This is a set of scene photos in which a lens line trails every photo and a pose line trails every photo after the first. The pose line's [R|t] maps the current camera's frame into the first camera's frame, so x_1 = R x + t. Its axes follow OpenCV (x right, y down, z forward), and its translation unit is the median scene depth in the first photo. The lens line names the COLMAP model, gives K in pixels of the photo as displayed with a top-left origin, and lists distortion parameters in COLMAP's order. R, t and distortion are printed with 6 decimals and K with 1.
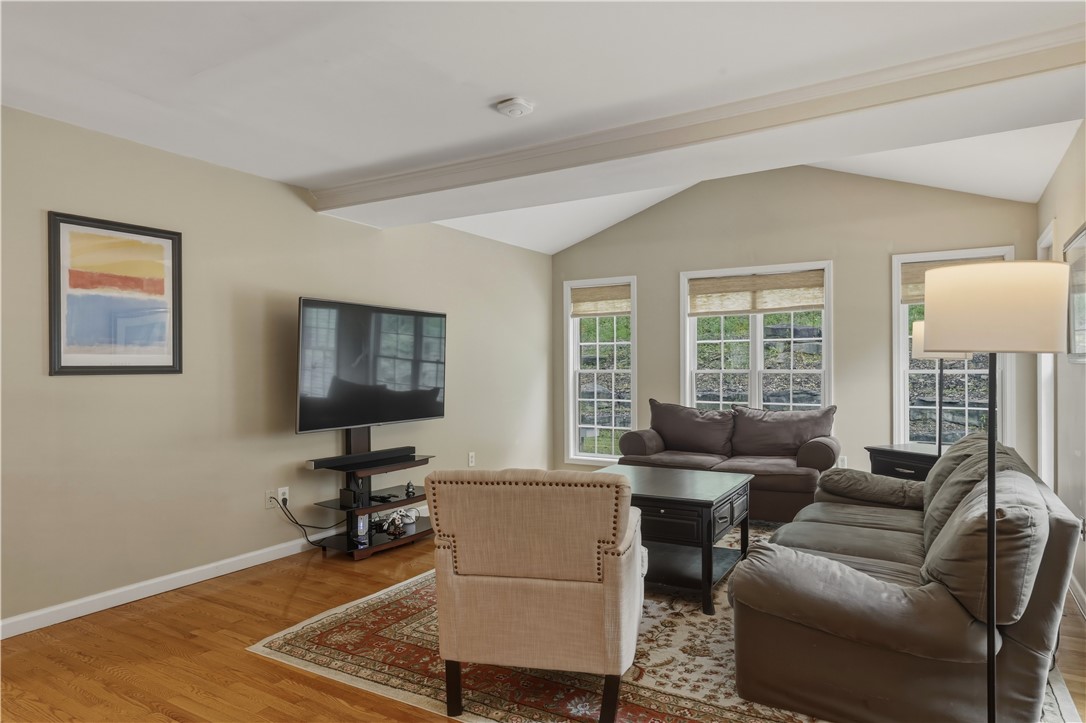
lens RADIAL K [[665.3, 0, 541.8], [0, 665.3, 368.6], [0, 0, 1]] dist [-0.009368, -0.000729]
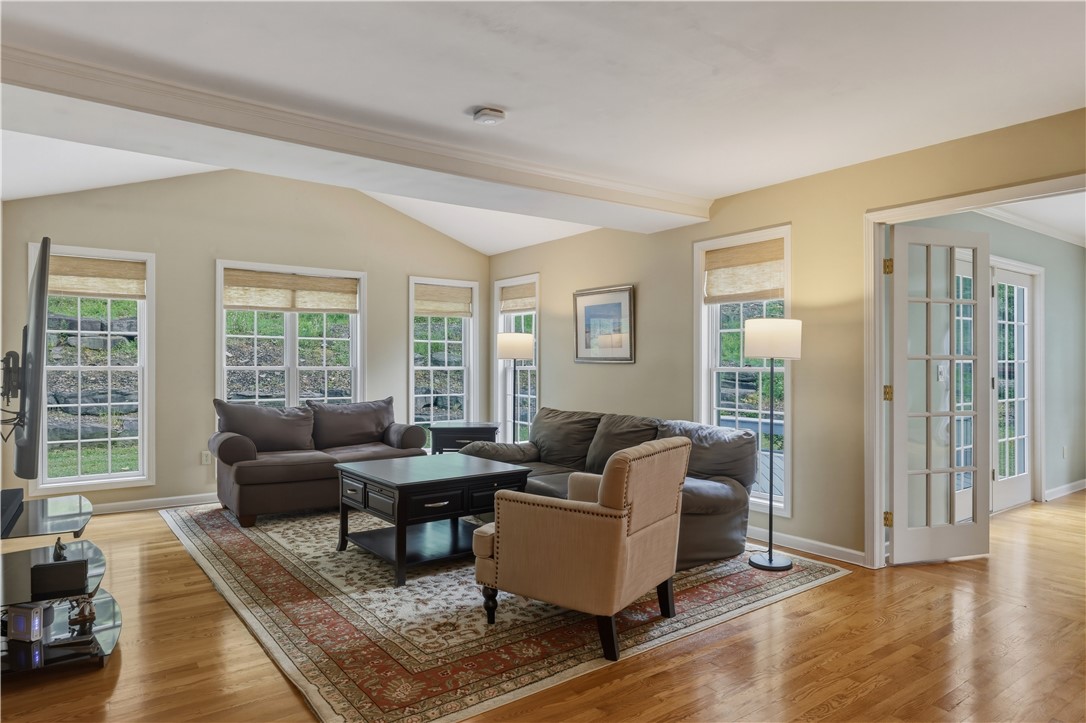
lens RADIAL K [[665.3, 0, 541.9], [0, 665.3, 360.8], [0, 0, 1]] dist [-0.009368, -0.000729]
pose [[0.377745, 0.010759, 0.925847, -0.488793], [-0.001976, 0.999940, -0.010813, 0.003236], [-0.925908, 0.002255, 0.377743, 0.260290]]
